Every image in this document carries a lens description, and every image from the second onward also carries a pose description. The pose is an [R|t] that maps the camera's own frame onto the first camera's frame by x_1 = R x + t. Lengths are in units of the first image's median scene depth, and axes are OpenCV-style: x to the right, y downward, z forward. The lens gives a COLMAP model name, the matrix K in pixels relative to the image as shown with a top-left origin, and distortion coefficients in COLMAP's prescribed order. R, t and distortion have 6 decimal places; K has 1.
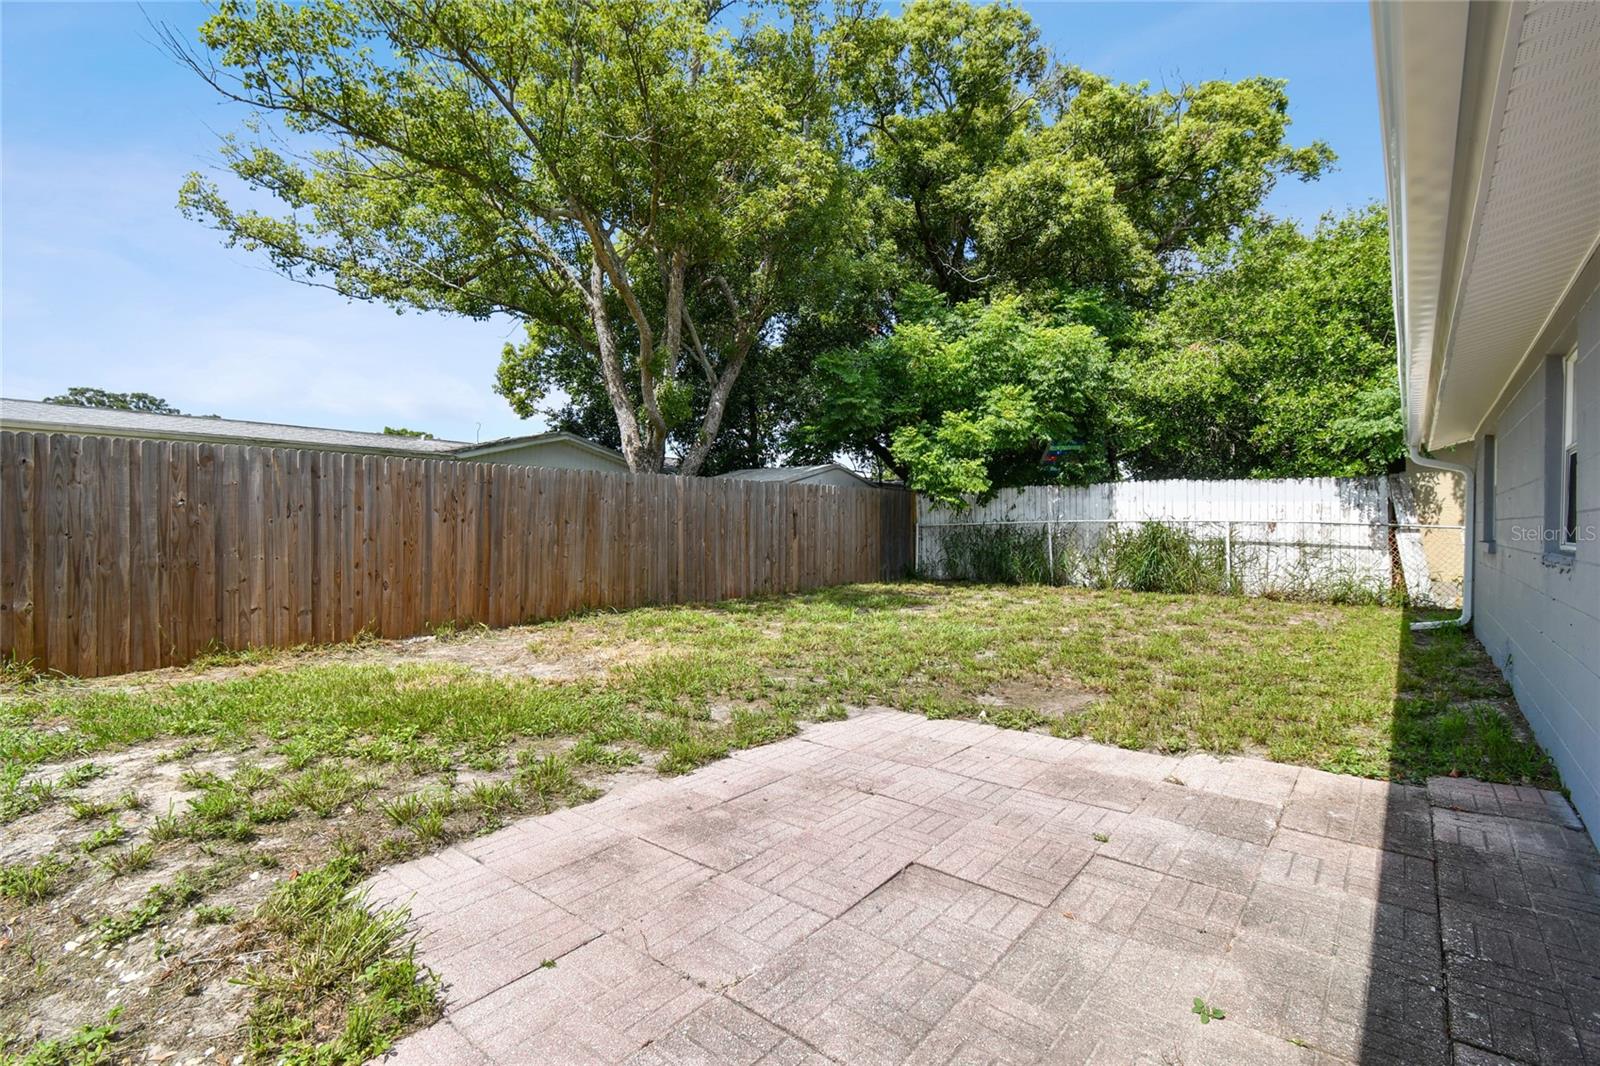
lens RADIAL K [[728.0, 0, 793.5], [0, 728.0, 535.6], [0, 0, 1]] dist [0.044644, -0.032922]
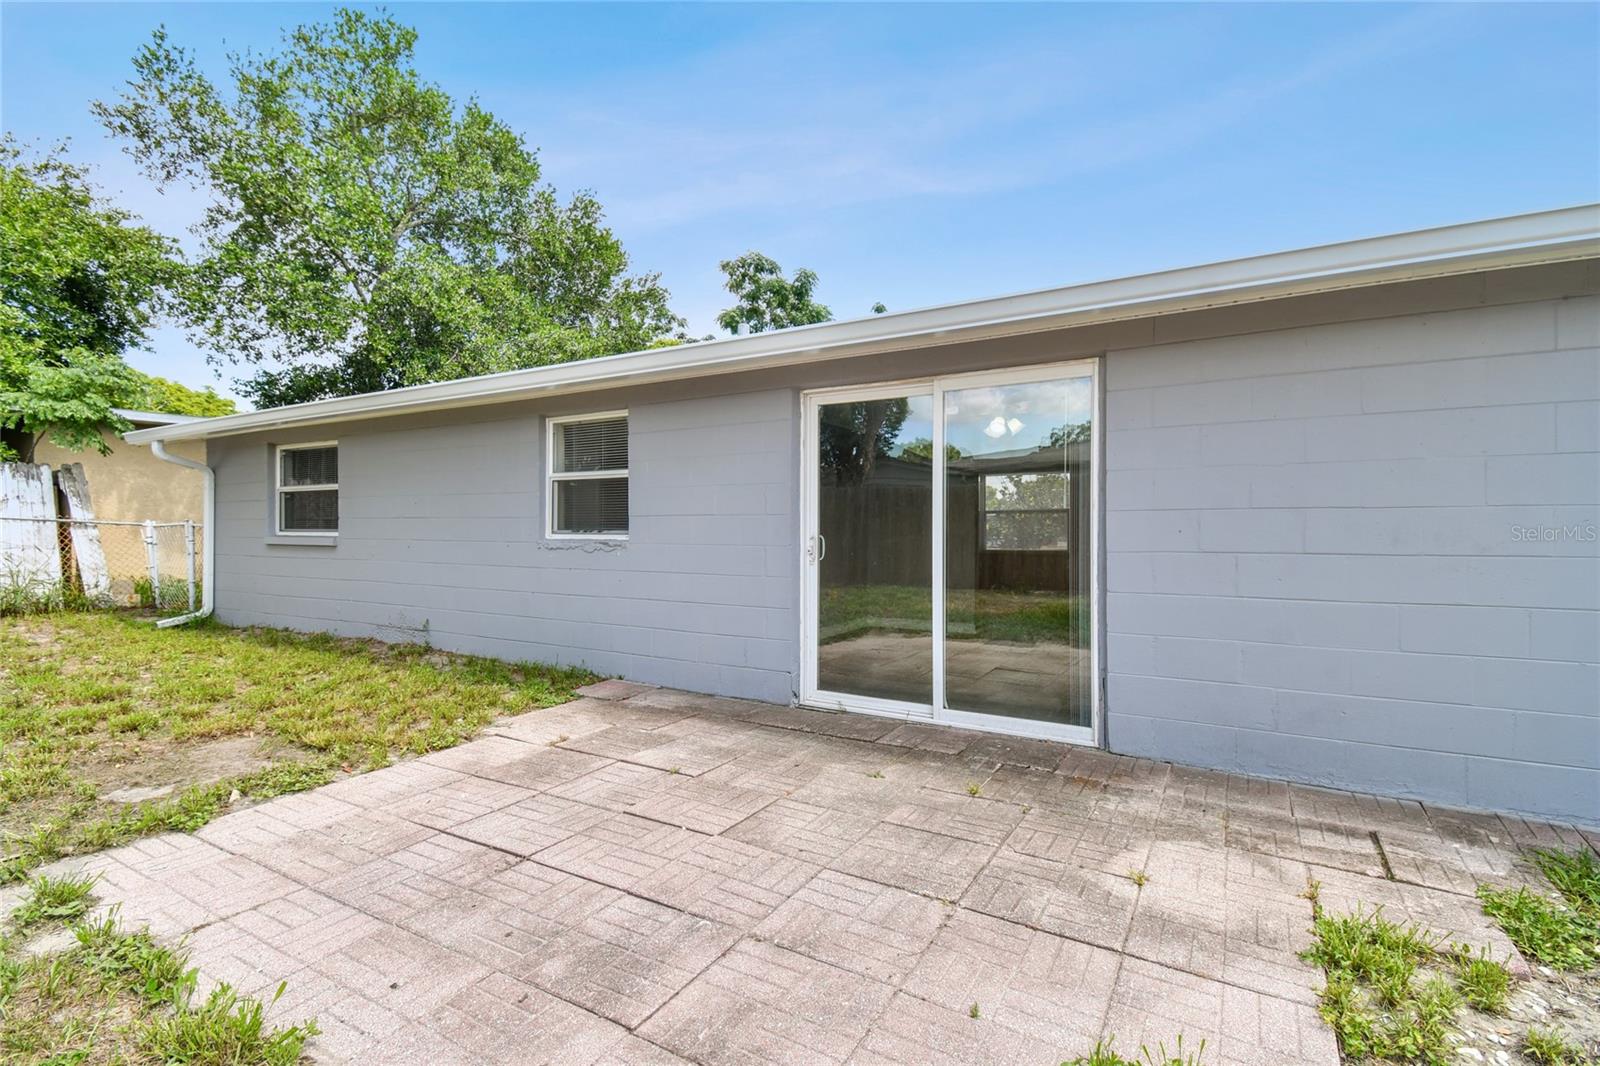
lens RADIAL K [[733.5, 0, 806.7], [0, 733.5, 544.6], [0, 0, 1]] dist [0.033322, -0.017509]
pose [[-0.163199, -0.023923, 0.986303, -0.672252], [0.006326, 0.999660, 0.025294, -0.005711], [-0.986573, 0.010367, -0.162992, 0.767994]]
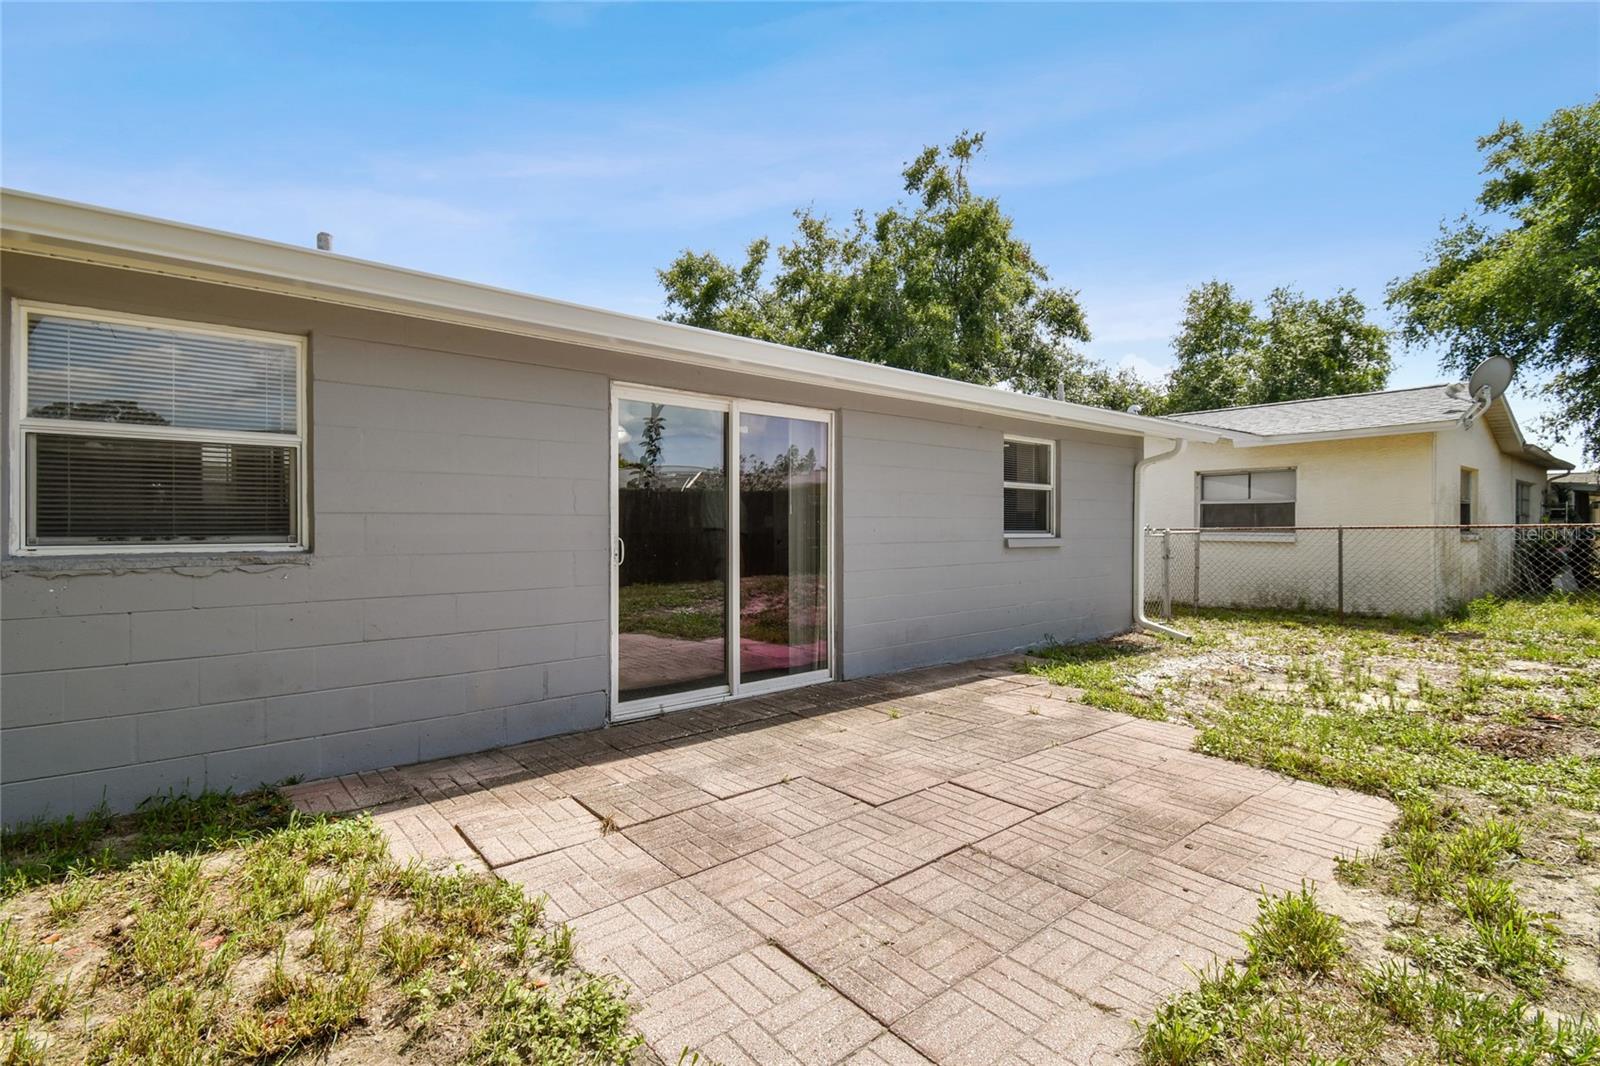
lens RADIAL K [[728.0, 0, 793.5], [0, 728.0, 535.6], [0, 0, 1]] dist [0.044644, -0.032922]
pose [[-0.982996, -0.000888, 0.183624, 0.142464], [0.002671, 0.999813, 0.019136, -0.015333], [-0.183607, 0.019301, -0.982810, 1.721626]]
